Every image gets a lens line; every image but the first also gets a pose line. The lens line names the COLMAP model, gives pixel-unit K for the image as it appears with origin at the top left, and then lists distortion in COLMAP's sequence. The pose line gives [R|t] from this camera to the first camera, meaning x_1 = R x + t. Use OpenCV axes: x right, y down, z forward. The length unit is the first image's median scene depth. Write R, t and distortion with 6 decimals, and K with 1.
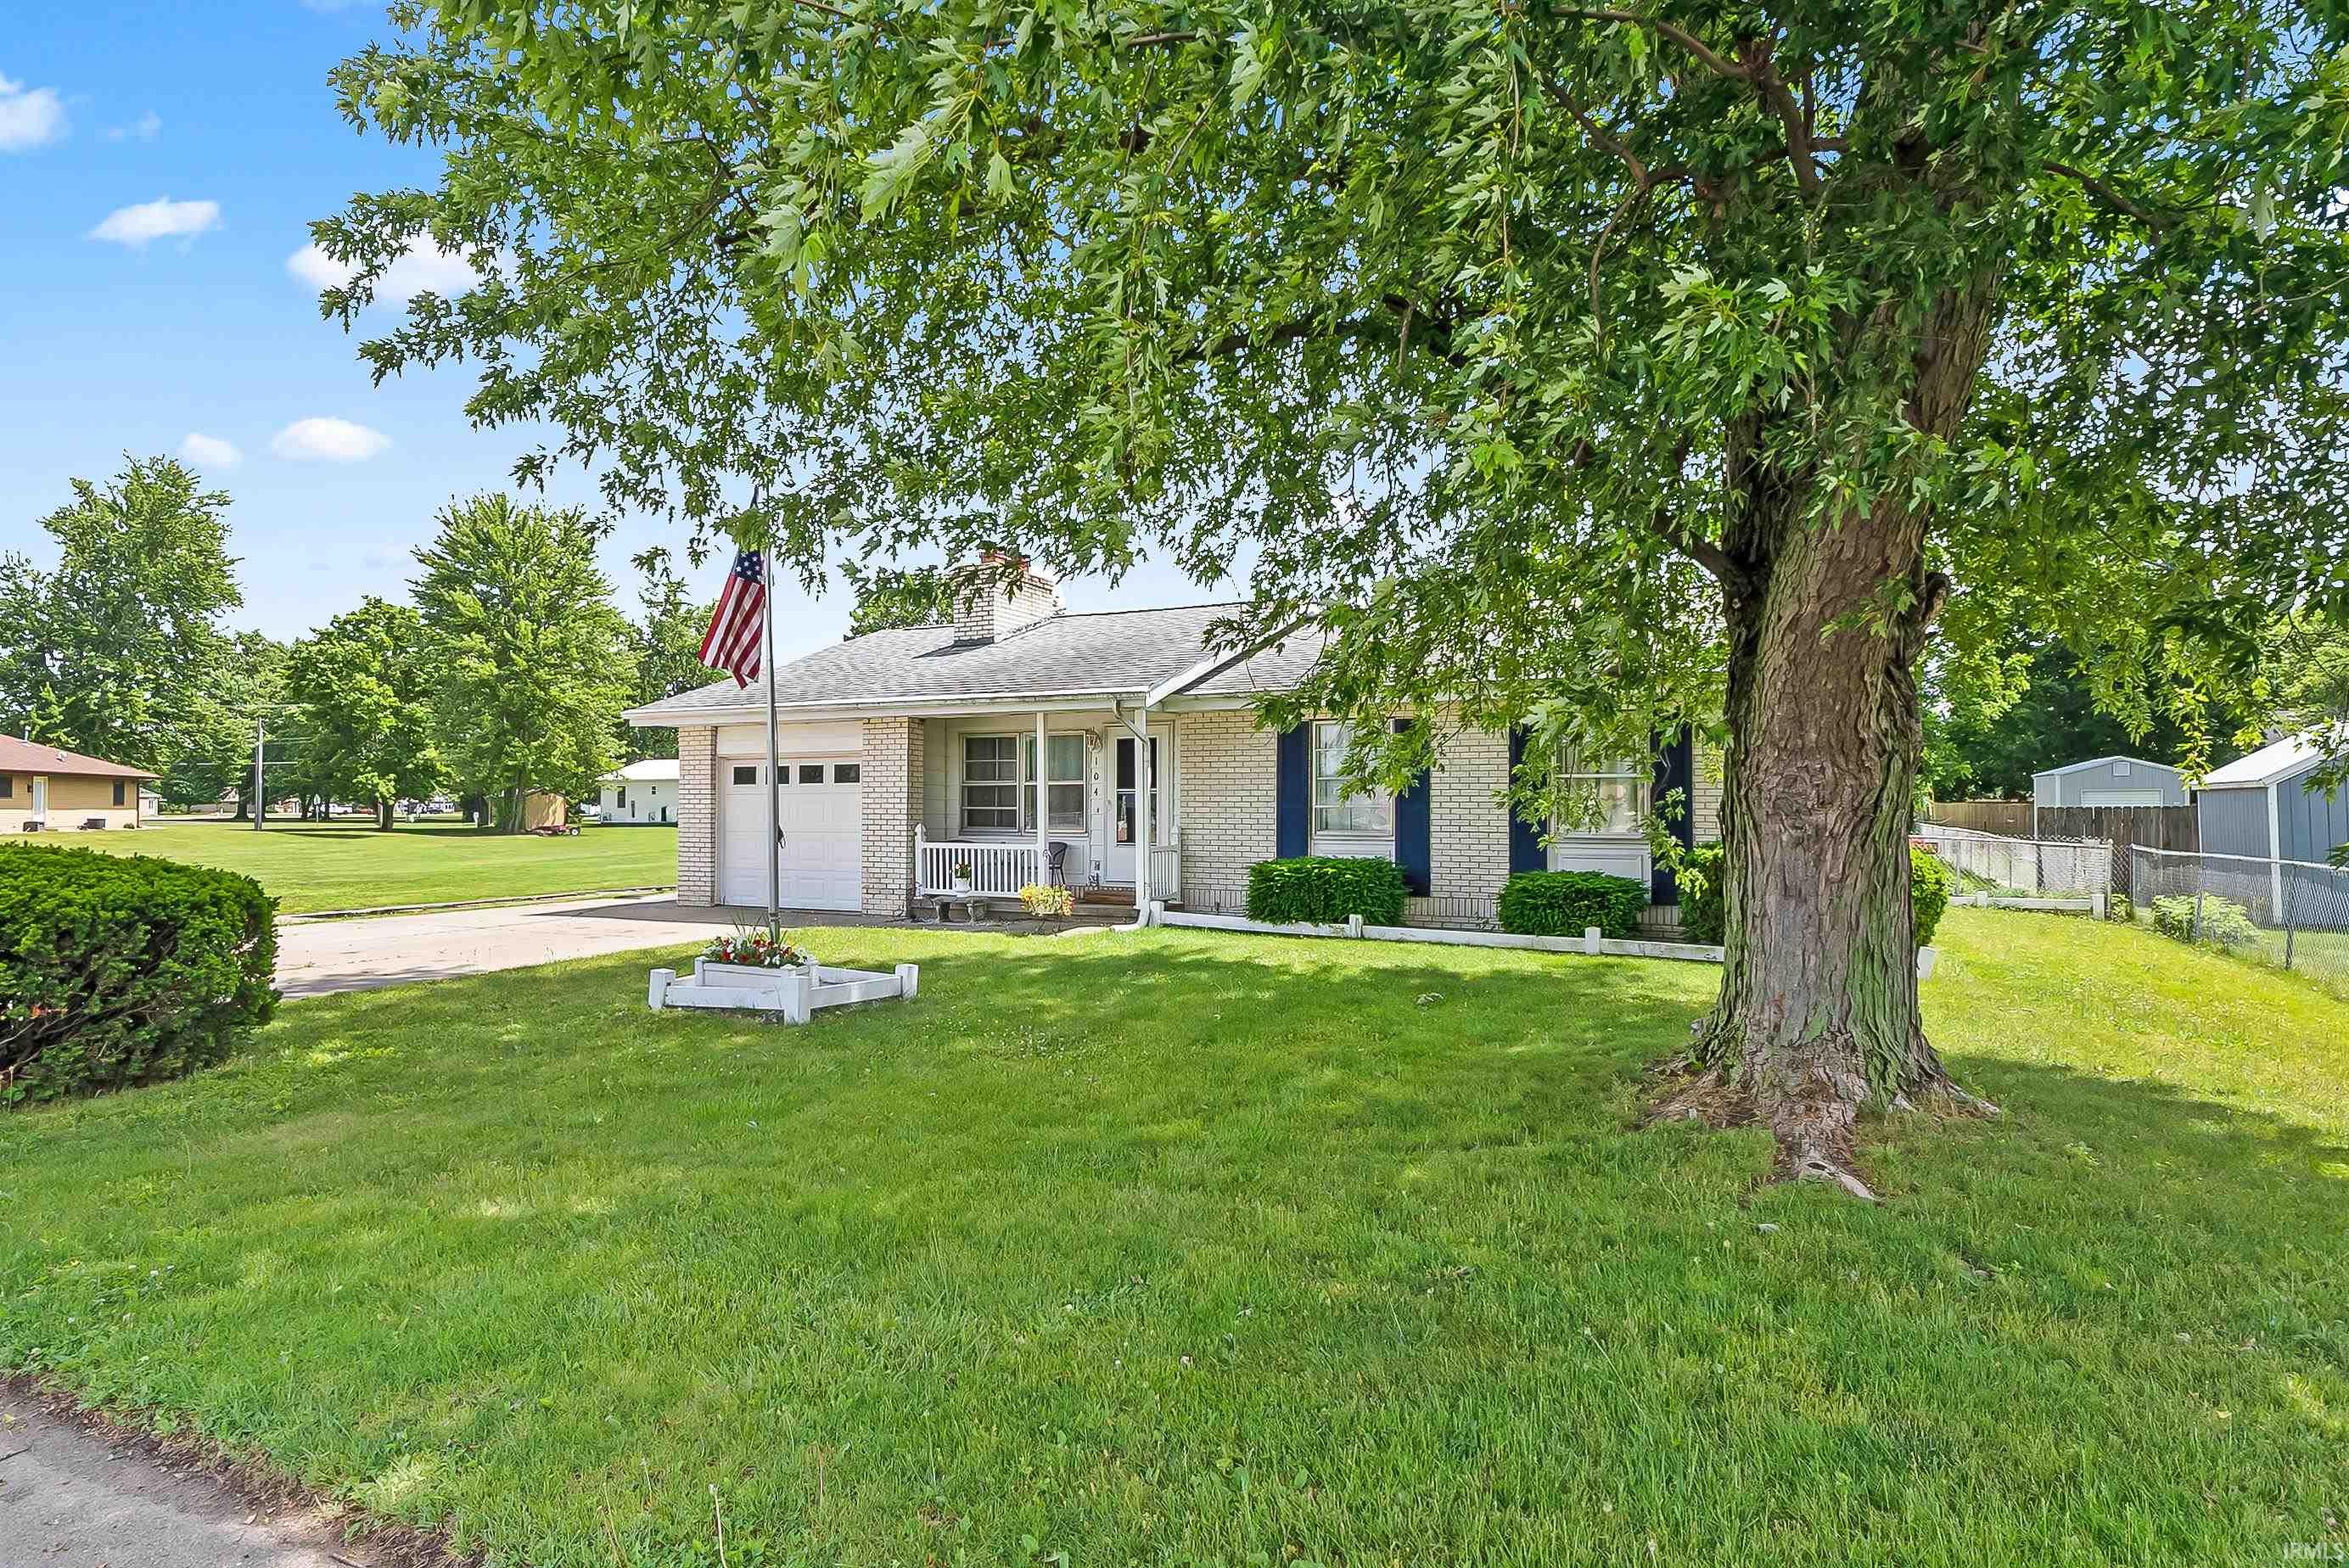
lens RADIAL K [[1282.2, 0, 1163.4], [0, 1282.2, 784.2], [0, 0, 1]] dist [-0.001859, 0.000650]
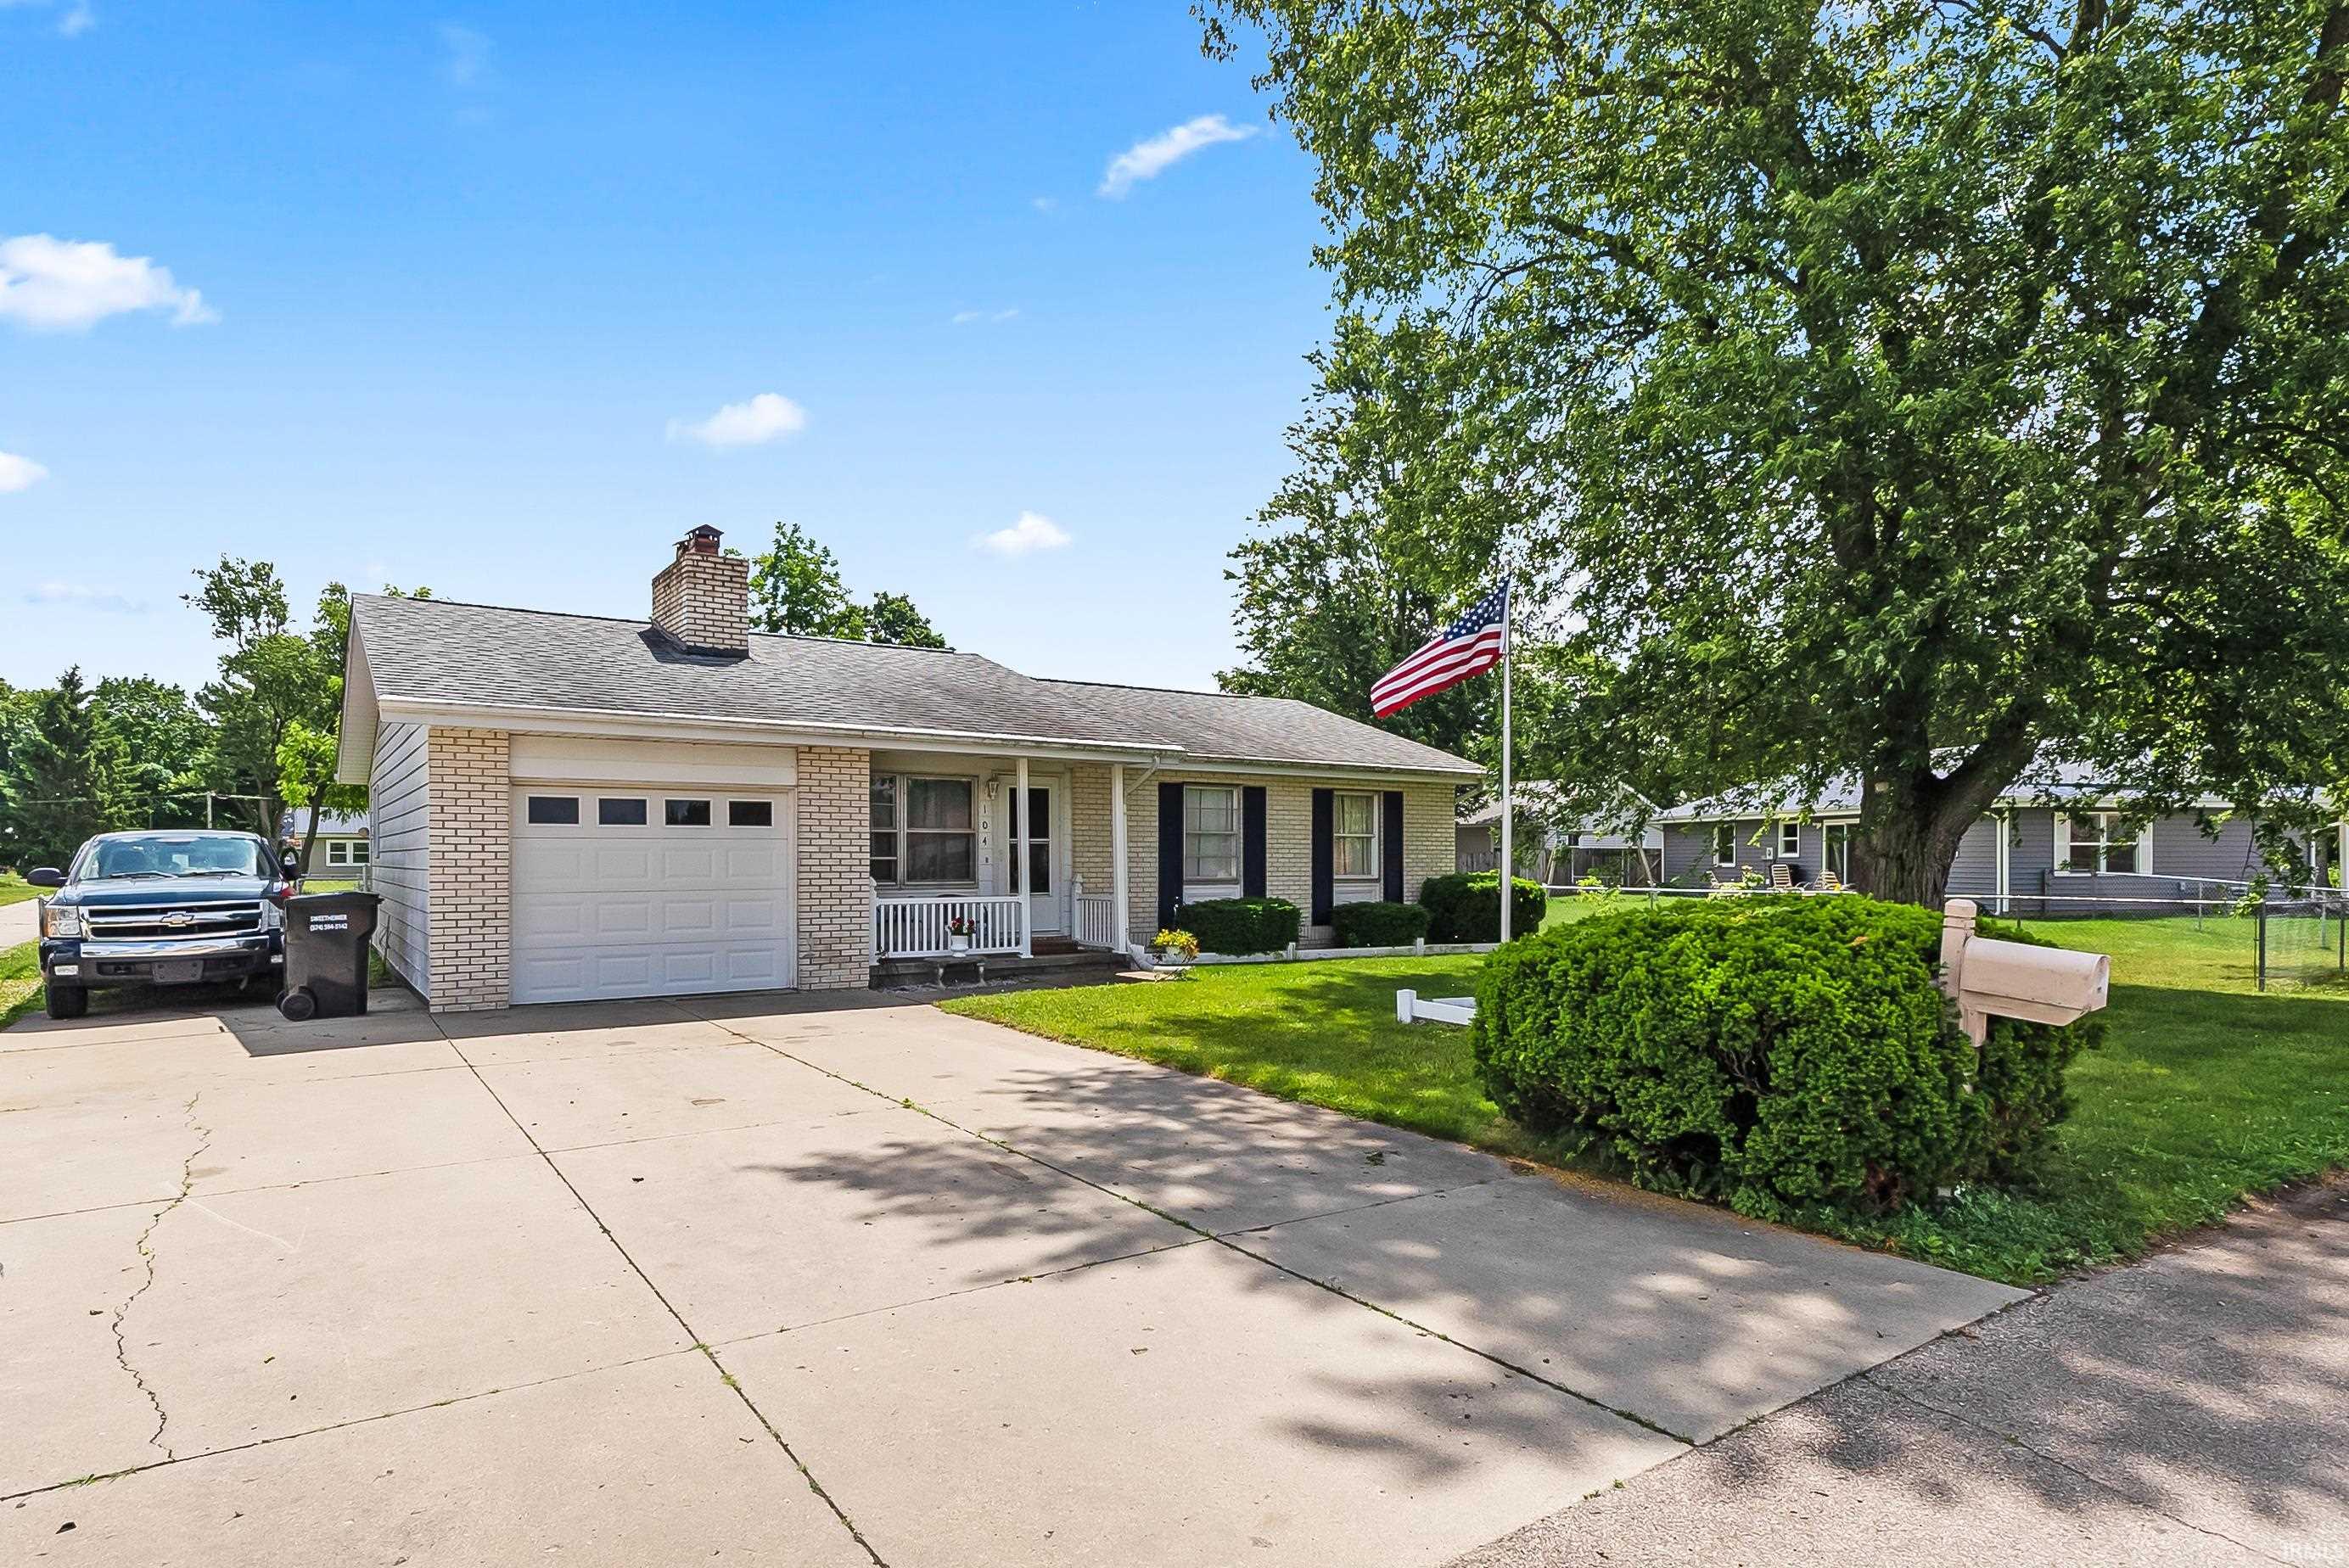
lens RADIAL K [[1282.2, 0, 1146.6], [0, 1282.2, 858.2], [0, 0, 1]] dist [-0.001859, 0.000650]
pose [[0.480891, 0.002411, 0.876777, -0.910463], [-0.012588, 0.999912, 0.004155, 0.014069], [-0.876690, -0.013035, 0.480879, 0.464747]]
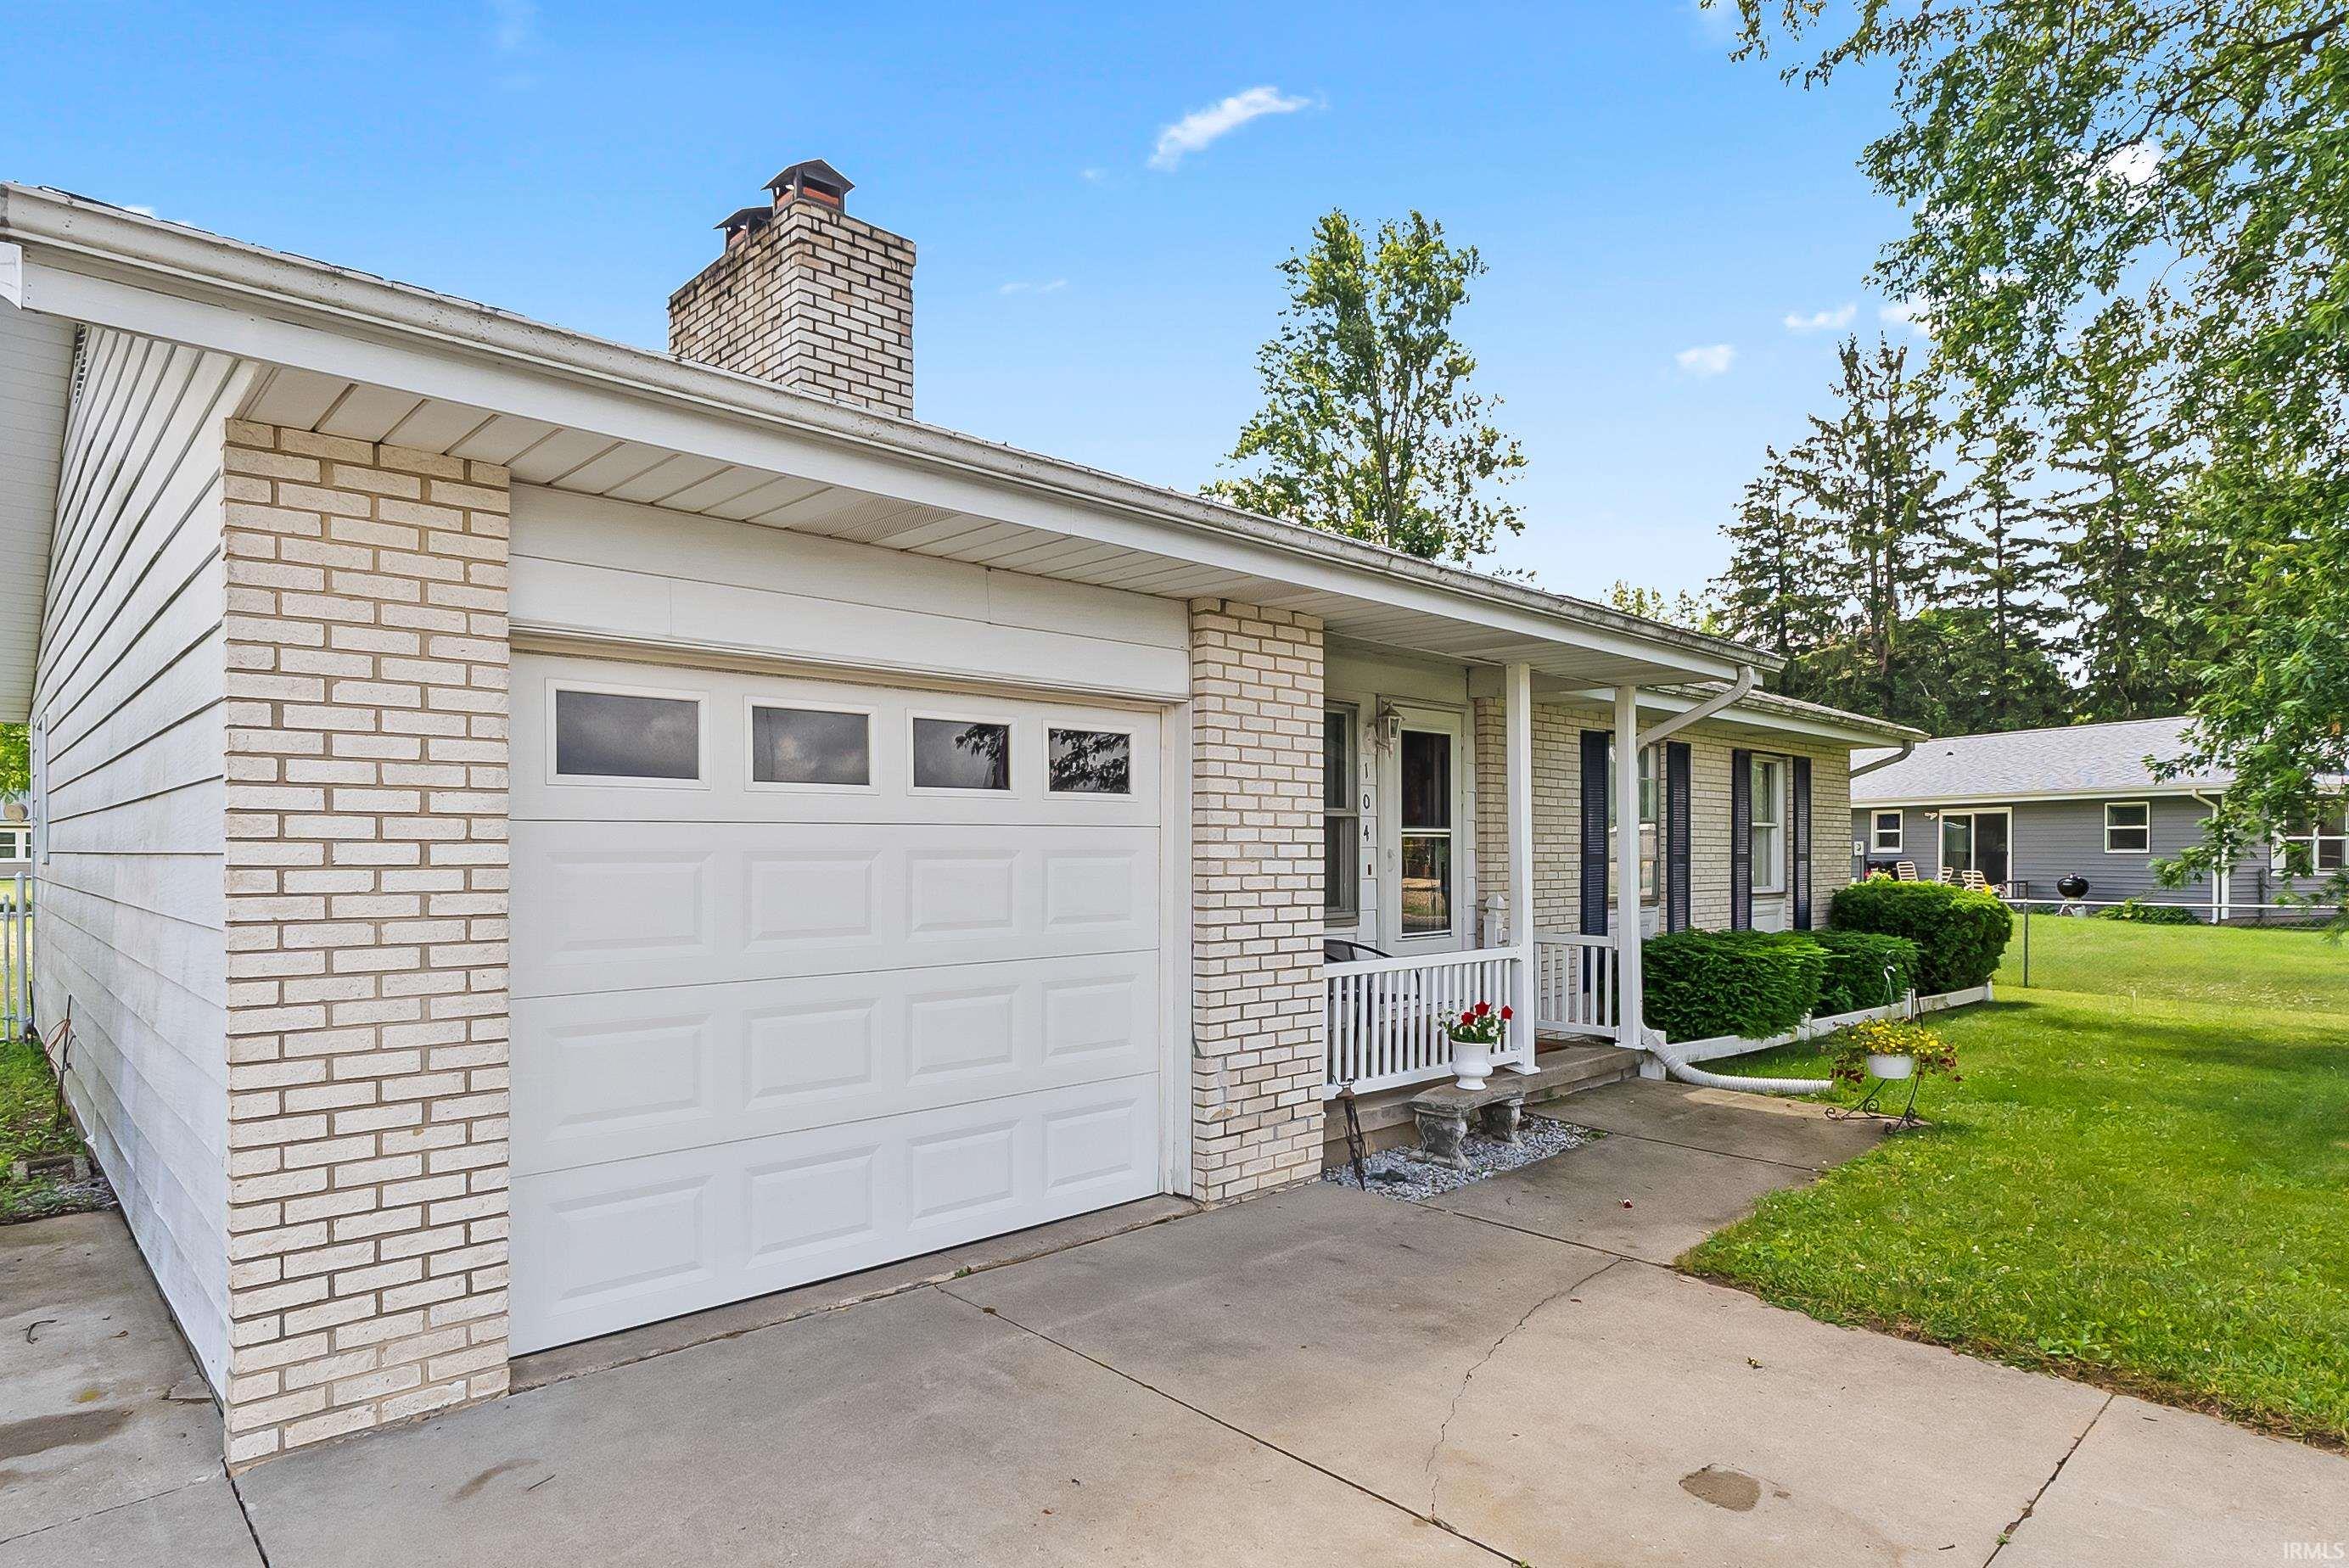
lens RADIAL K [[1282.2, 0, 1128.7], [0, 1282.2, 846.1], [0, 0, 1]] dist [-0.001859, 0.000650]
pose [[0.341490, 0.006319, 0.939864, -0.594932], [-0.009406, 0.999950, -0.003306, 0.014315], [-0.939838, -0.007711, 0.341532, 0.992944]]
